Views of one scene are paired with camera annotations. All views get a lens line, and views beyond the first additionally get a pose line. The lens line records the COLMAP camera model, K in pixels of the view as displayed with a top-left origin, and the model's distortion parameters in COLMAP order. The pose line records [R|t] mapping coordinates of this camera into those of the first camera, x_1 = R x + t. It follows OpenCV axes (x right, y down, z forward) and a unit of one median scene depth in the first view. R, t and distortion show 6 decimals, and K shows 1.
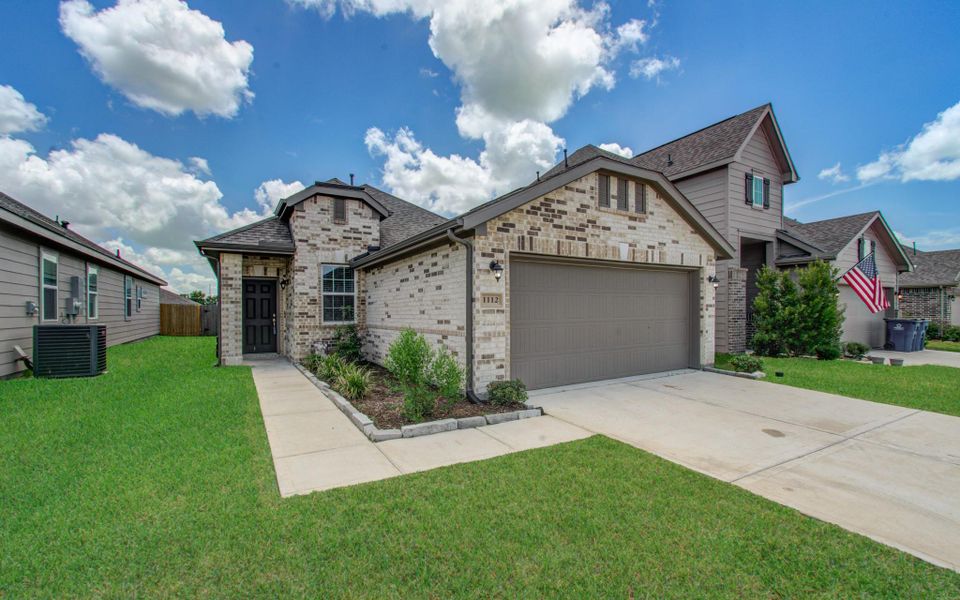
lens RADIAL K [[416.2, 0, 480.5], [0, 416.2, 307.9], [0, 0, 1]] dist [0.001468, 0.000787]
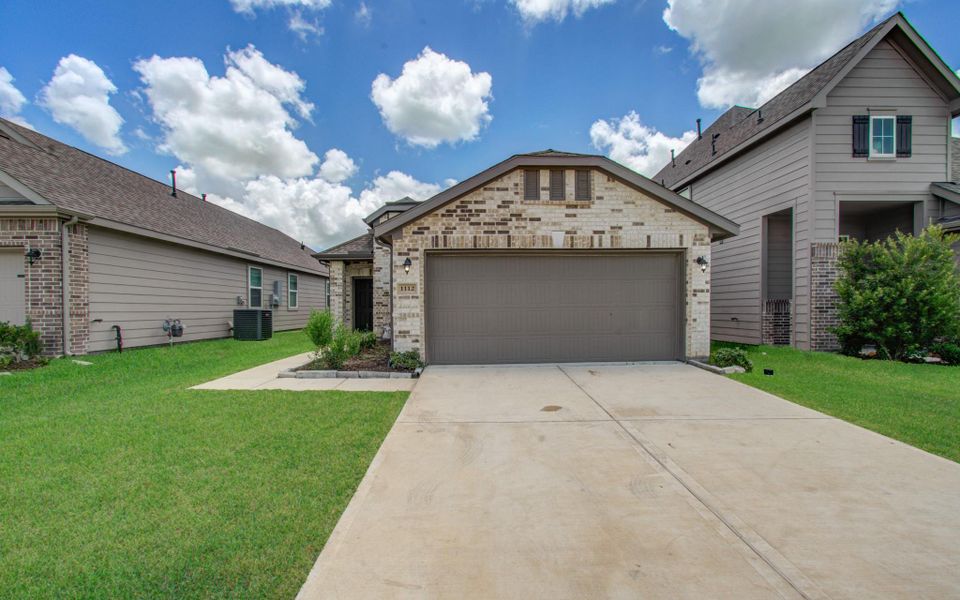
lens RADIAL K [[416.2, 0, 481.0], [0, 416.2, 304.5], [0, 0, 1]] dist [0.001468, 0.000787]
pose [[0.867470, -0.003280, -0.497478, 0.735274], [0.004778, 0.999987, 0.001738, 0.025393], [0.497466, -0.003884, 0.867475, 0.003605]]
